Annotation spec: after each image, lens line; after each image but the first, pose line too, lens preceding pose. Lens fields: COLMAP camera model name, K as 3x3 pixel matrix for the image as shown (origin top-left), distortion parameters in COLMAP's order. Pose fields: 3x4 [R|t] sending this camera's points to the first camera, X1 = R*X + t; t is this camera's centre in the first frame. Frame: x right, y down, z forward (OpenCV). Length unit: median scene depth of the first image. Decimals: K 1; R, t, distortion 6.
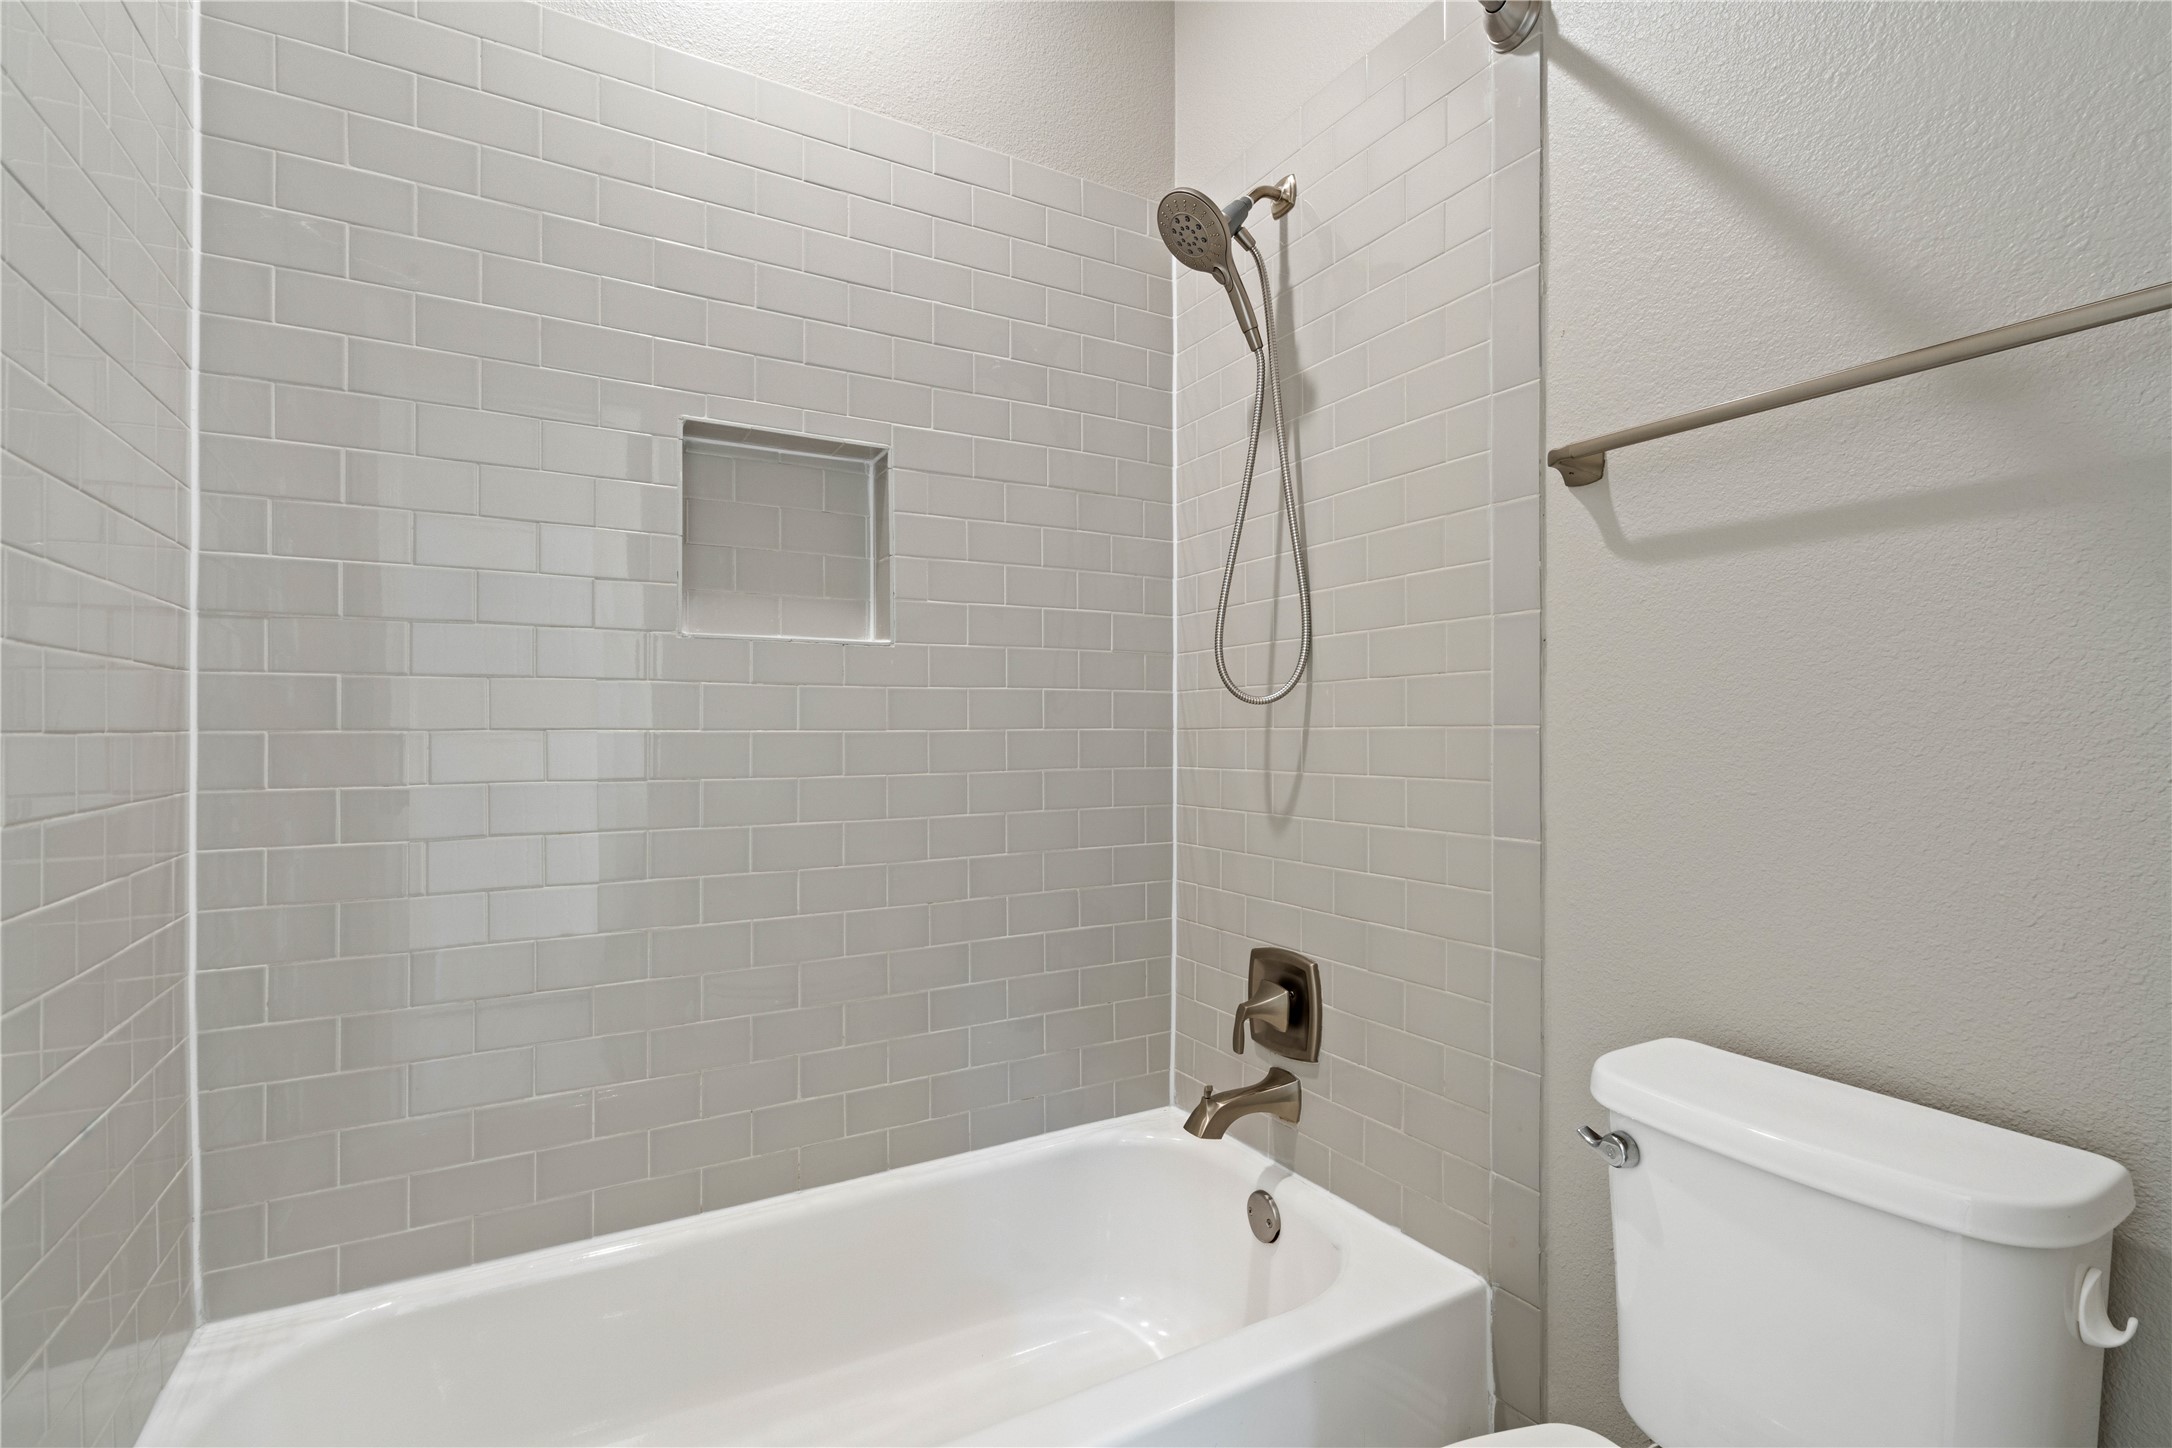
lens RADIAL K [[1004.9, 0, 1086.7], [0, 1004.9, 726.3], [0, 0, 1]] dist [0.002874, 0.001112]
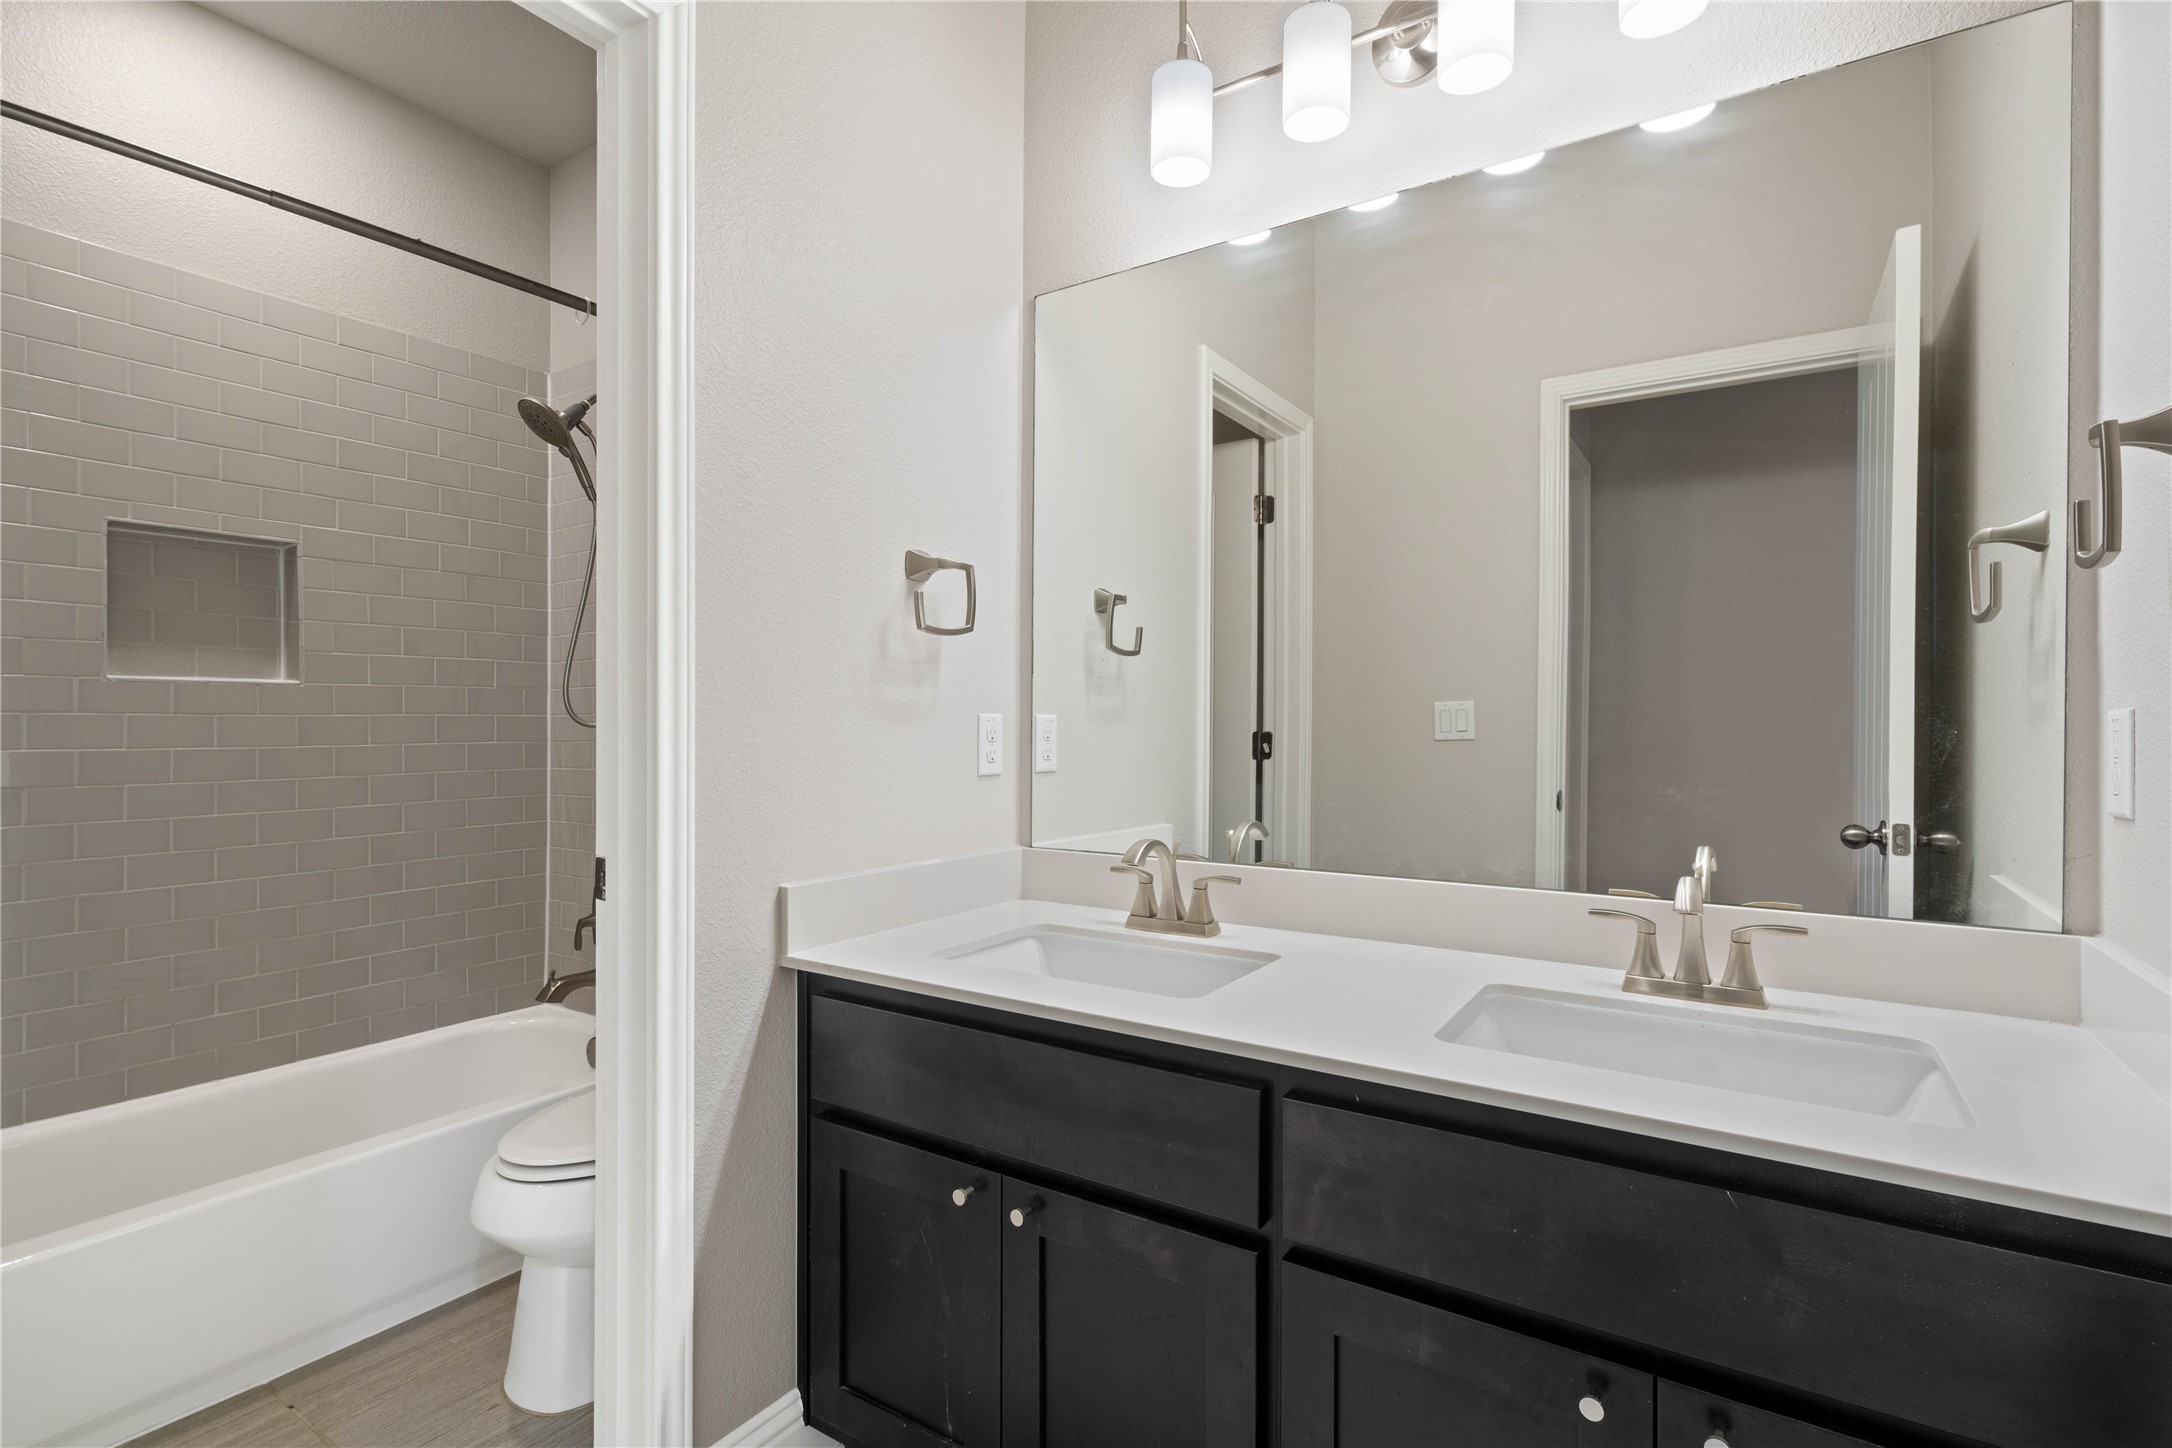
lens RADIAL K [[1004.9, 0, 1091.6], [0, 1004.9, 720.8], [0, 0, 1]] dist [0.002874, 0.001112]
pose [[0.891012, -0.001269, 0.453977, 0.149315], [0.003005, 0.999991, -0.003104, -0.023031], [-0.453969, 0.004130, 0.891008, -0.742217]]
